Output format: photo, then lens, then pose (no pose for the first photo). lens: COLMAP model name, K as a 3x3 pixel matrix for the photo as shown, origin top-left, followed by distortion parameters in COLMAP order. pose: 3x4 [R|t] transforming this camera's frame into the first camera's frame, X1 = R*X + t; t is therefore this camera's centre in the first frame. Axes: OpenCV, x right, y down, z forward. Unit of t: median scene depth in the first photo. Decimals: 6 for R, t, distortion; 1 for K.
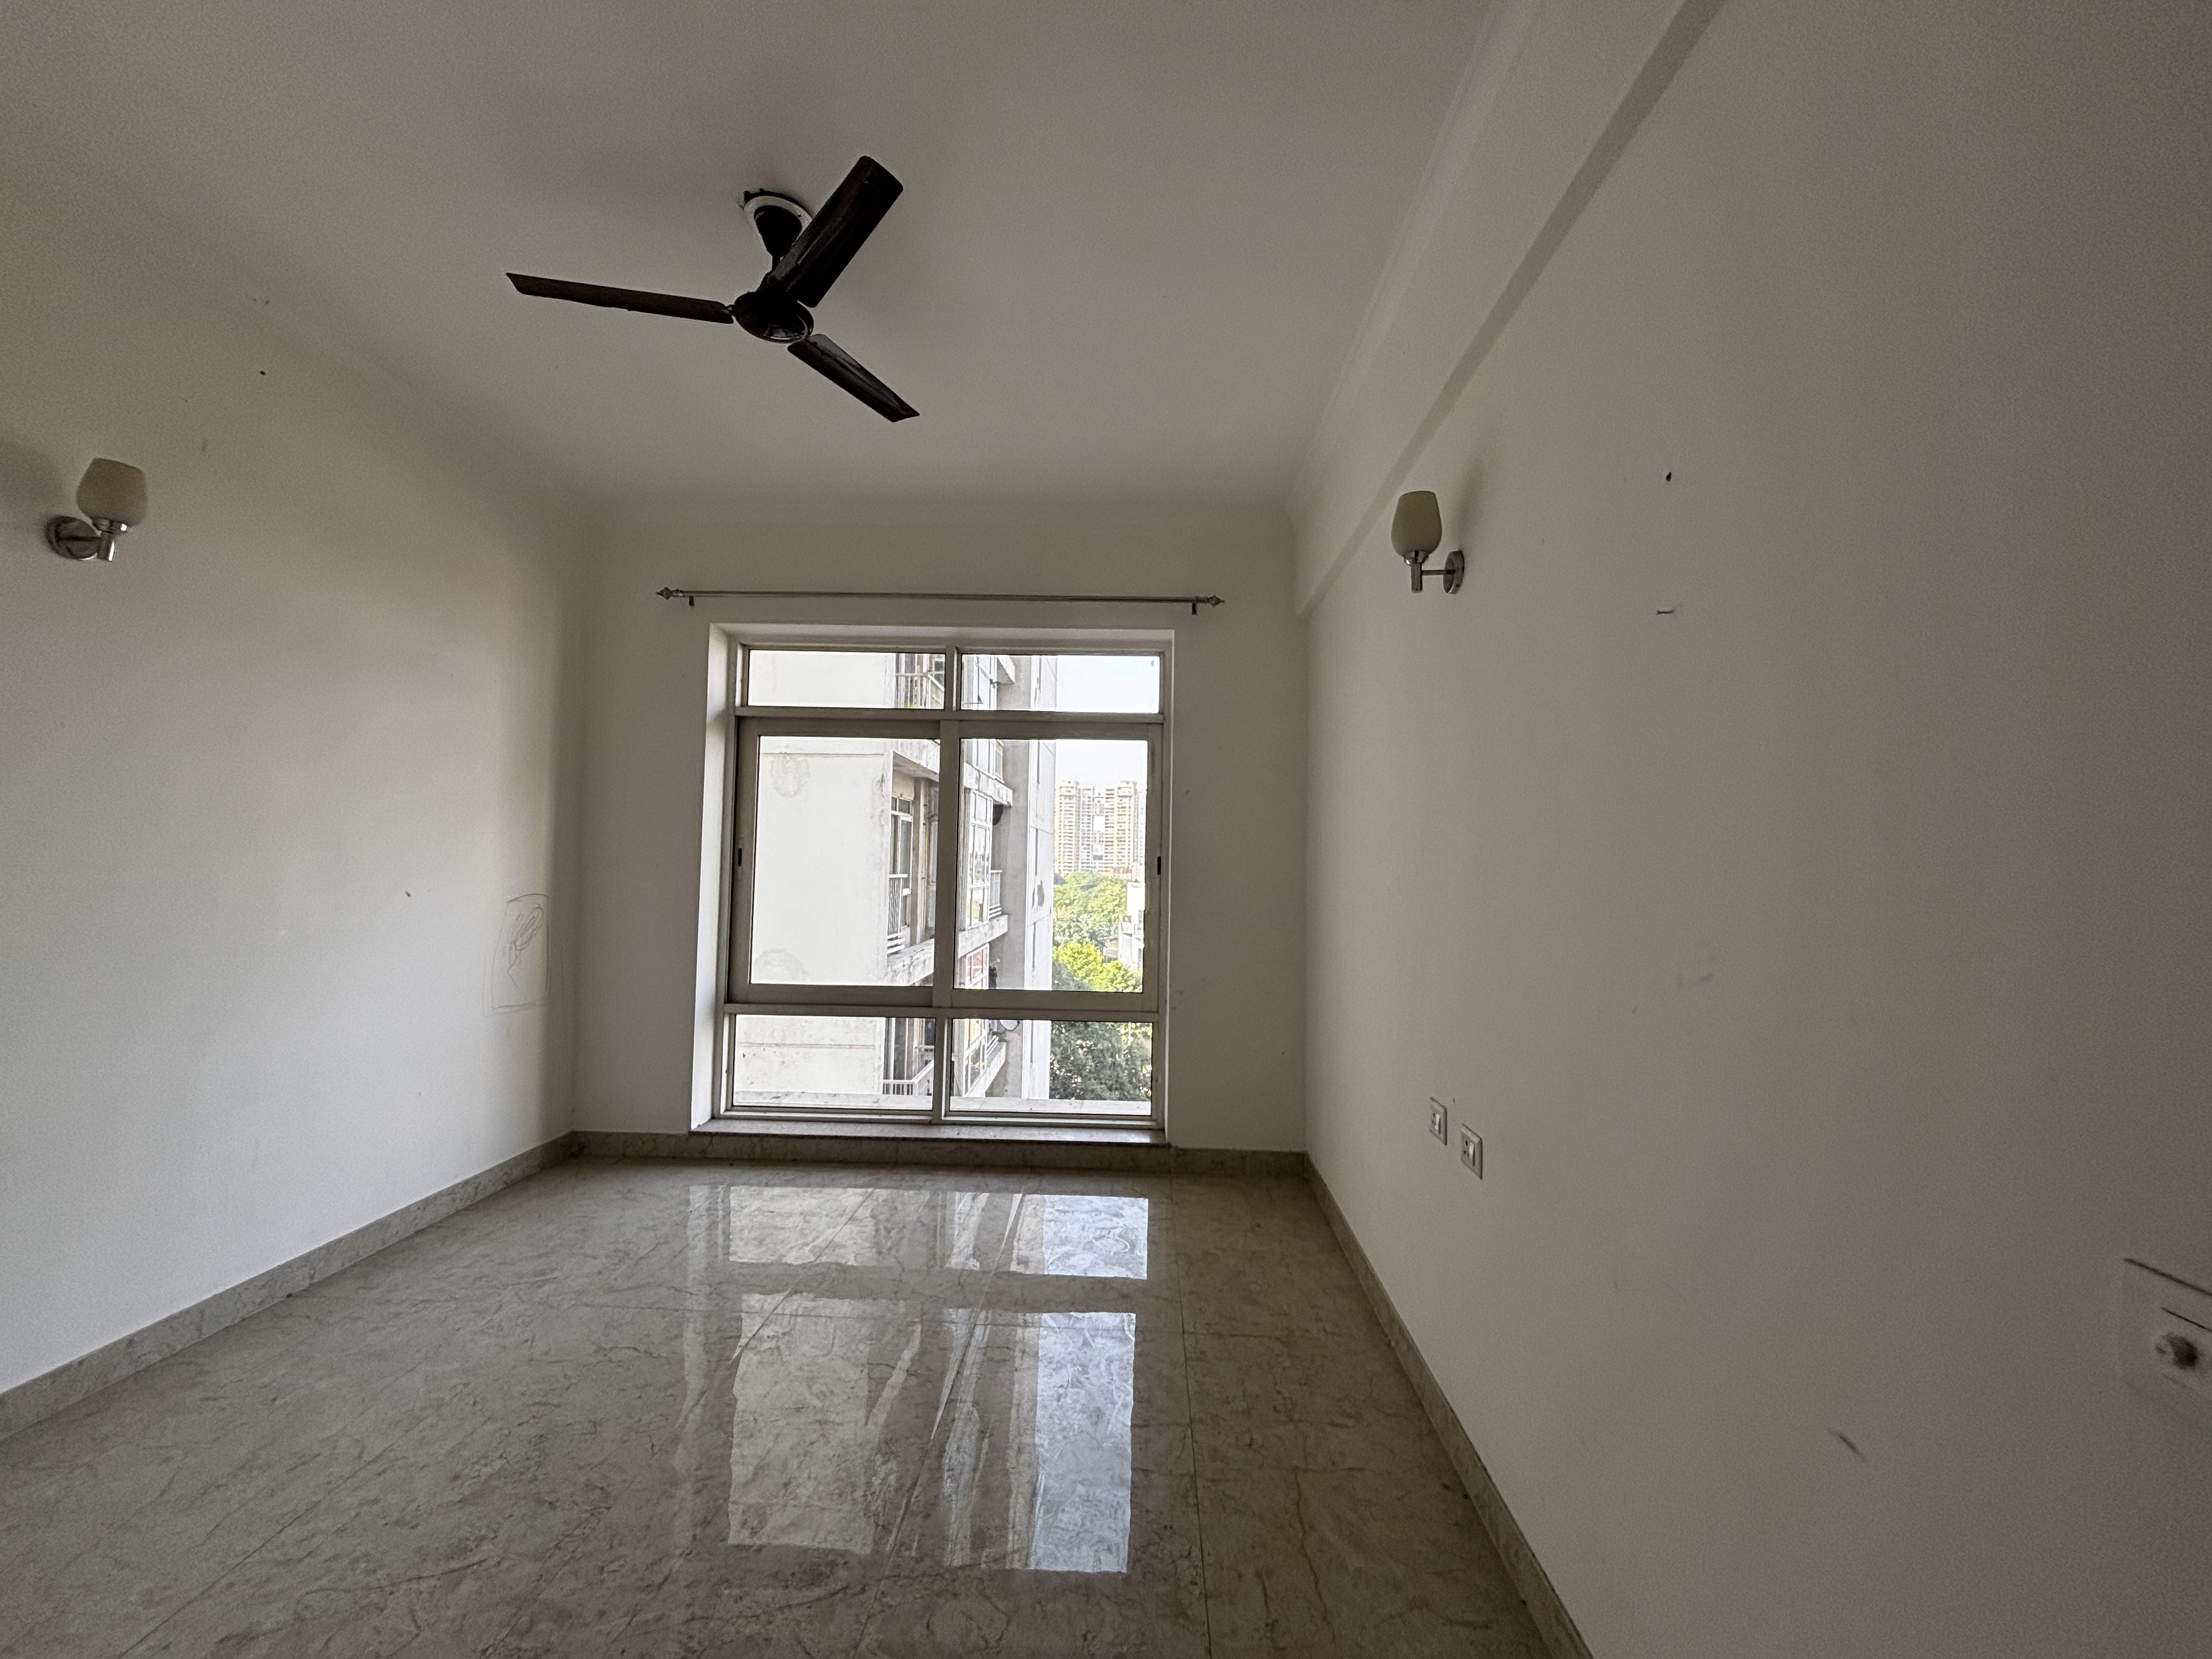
lens RADIAL K [[889.2, 0, 1111.4], [0, 889.2, 824.3], [0, 0, 1]] dist [-0.000110, 0.000071]
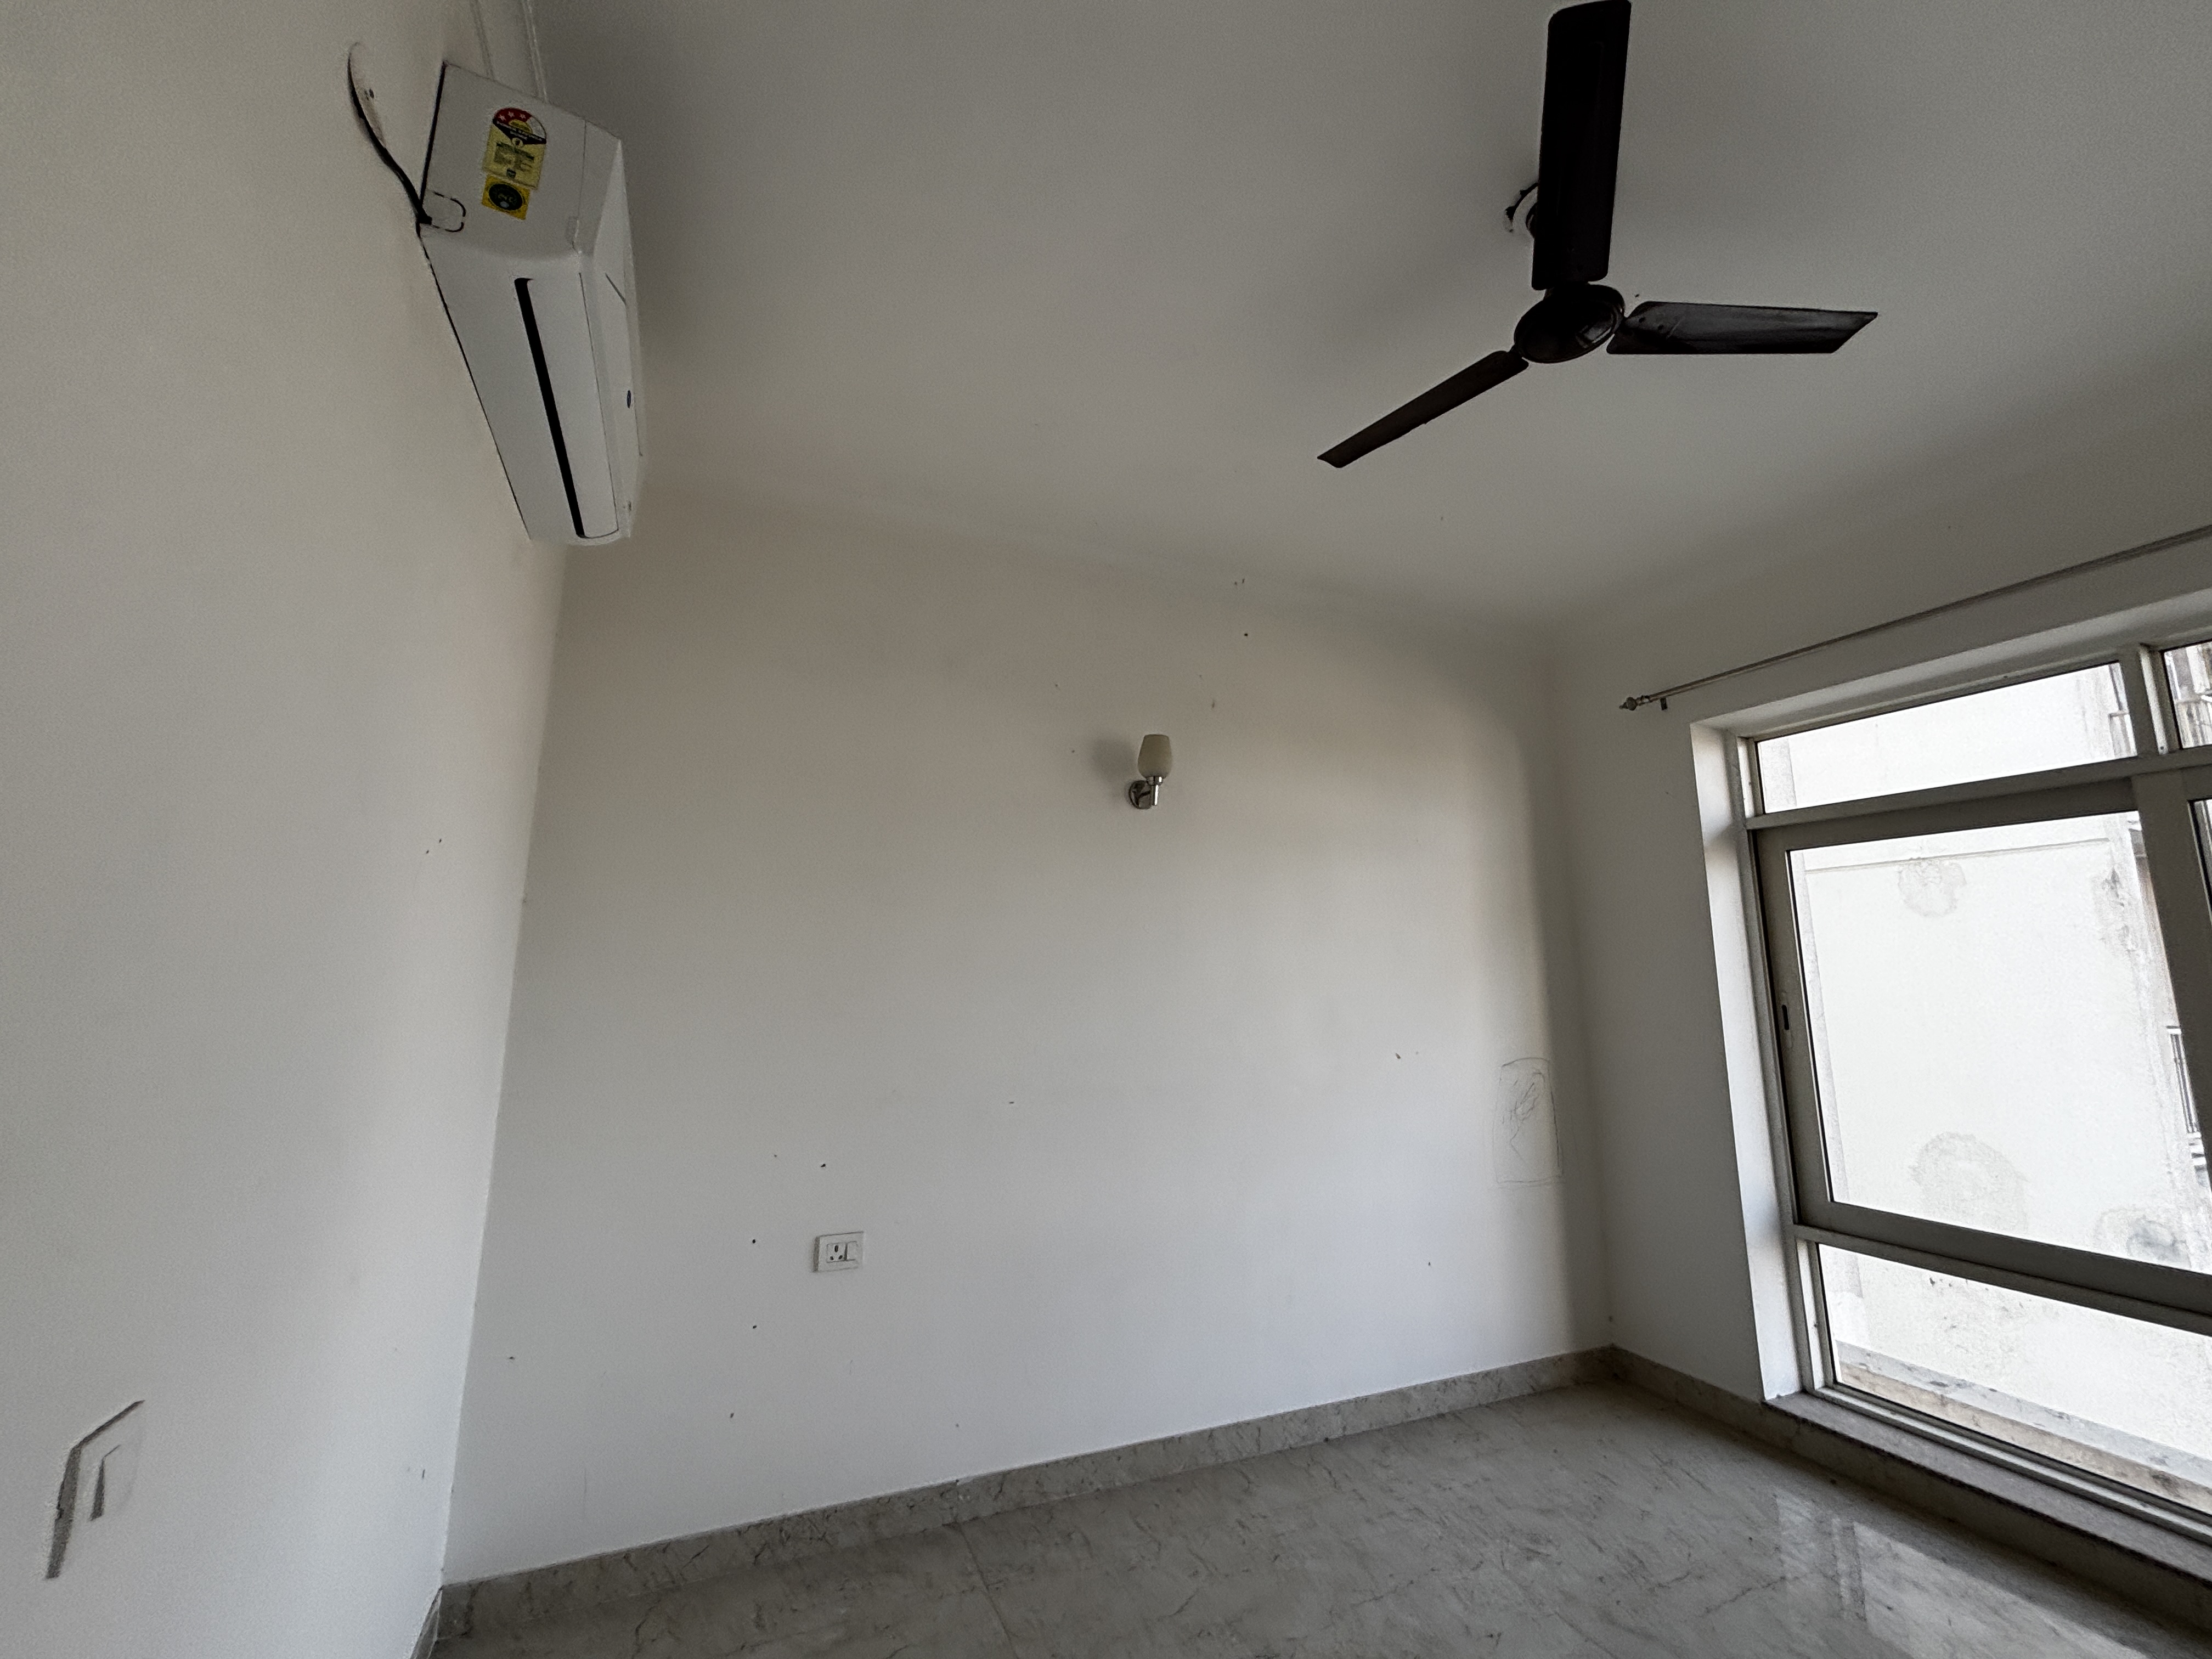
lens RADIAL K [[889.2, 0, 1111.4], [0, 889.2, 824.3], [0, 0, 1]] dist [-0.000110, 0.000071]
pose [[0.420347, -0.173824, -0.890558, 0.037693], [0.040523, 0.984096, -0.172955, -0.019037], [0.906458, 0.036613, 0.420706, 0.207135]]
